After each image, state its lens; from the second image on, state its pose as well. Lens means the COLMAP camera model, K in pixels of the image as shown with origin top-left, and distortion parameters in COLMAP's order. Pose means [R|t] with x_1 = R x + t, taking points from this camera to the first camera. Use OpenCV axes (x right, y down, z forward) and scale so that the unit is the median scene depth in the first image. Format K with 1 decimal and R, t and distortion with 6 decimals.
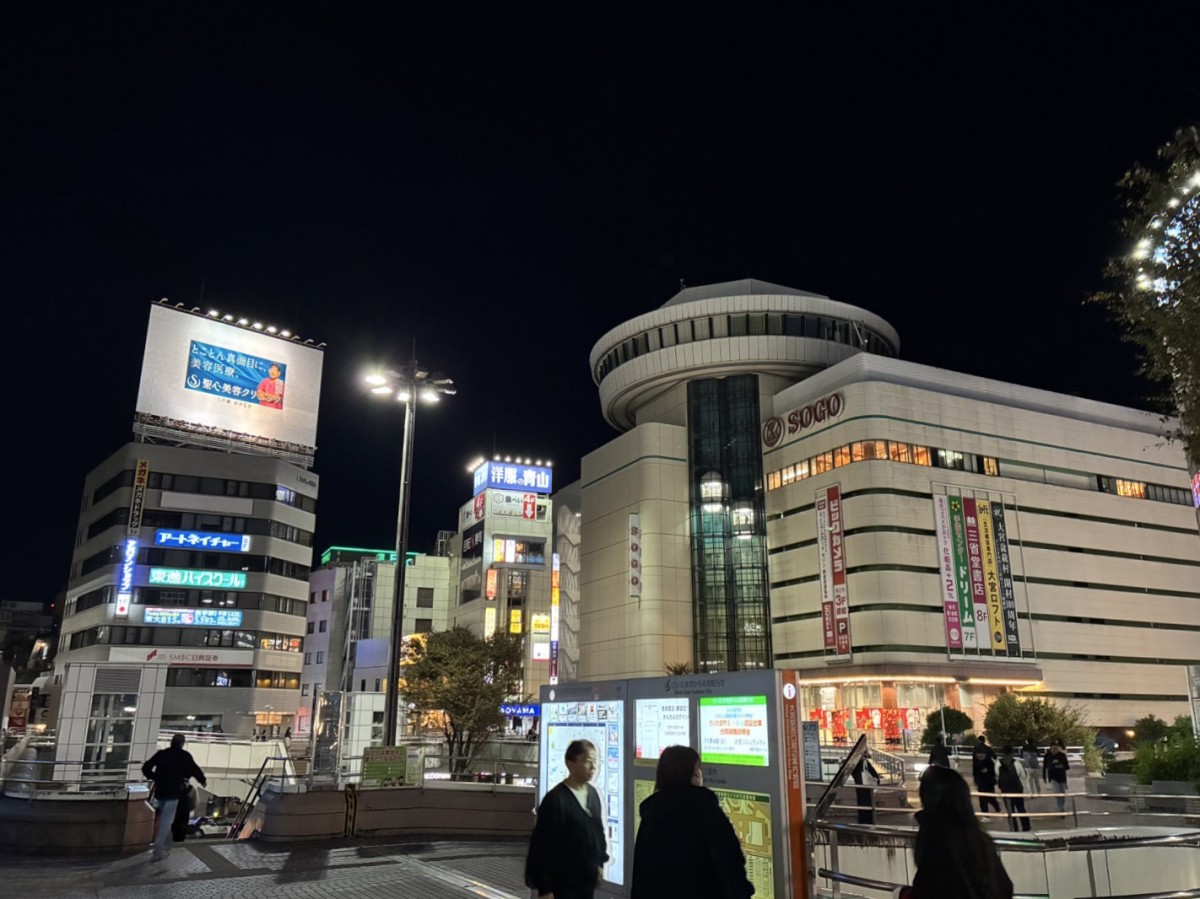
lens RADIAL K [[919.7, 0, 600.0], [0, 919.7, 449.5], [0, 0, 1]] dist [0.036862, -0.003474]
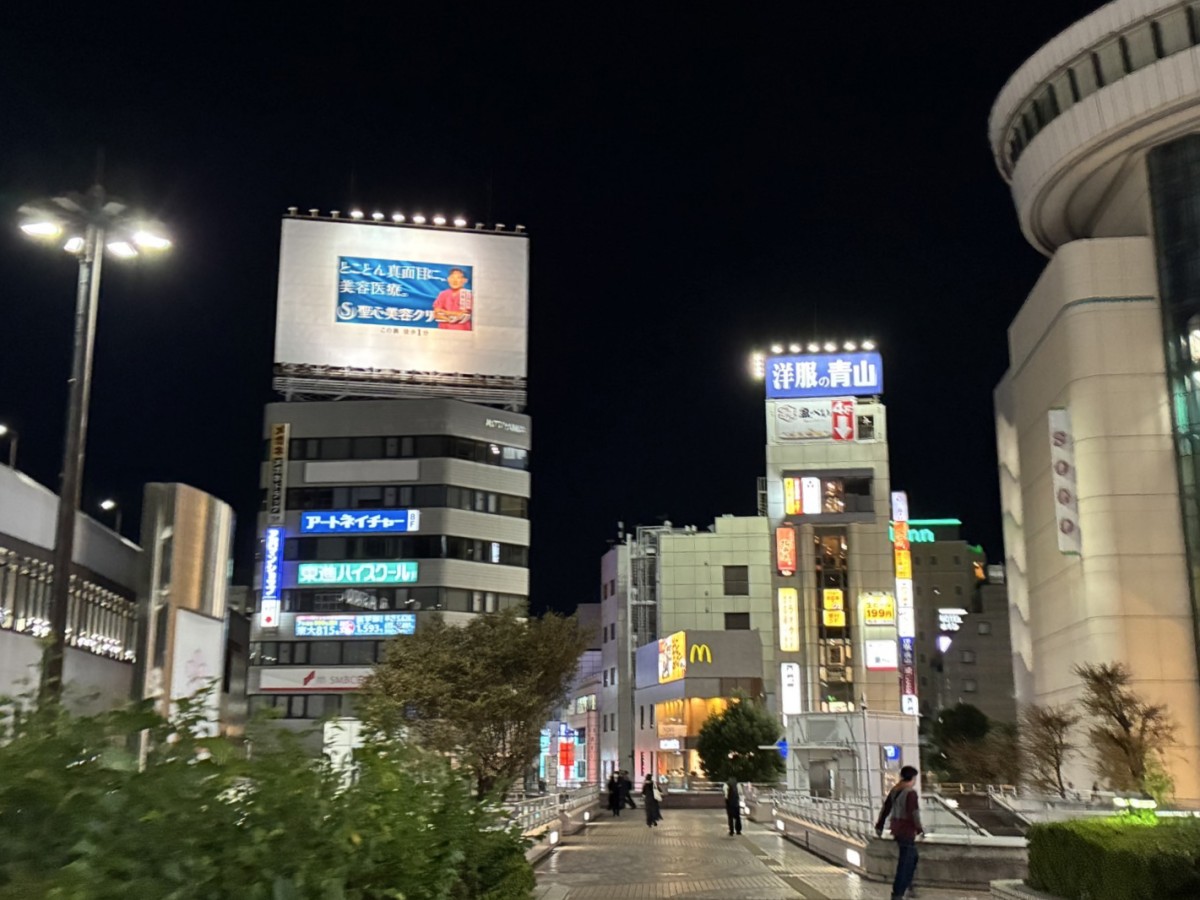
lens RADIAL K [[1298.4, 0, 600.0], [0, 1298.4, 450.0], [0, 0, 1]] dist [0.111471, -0.008121]
pose [[0.848779, -0.122706, -0.514313, 0.249392], [0.146194, 0.989242, 0.005252, 0.058662], [0.508136, -0.079647, 0.857586, 0.194614]]
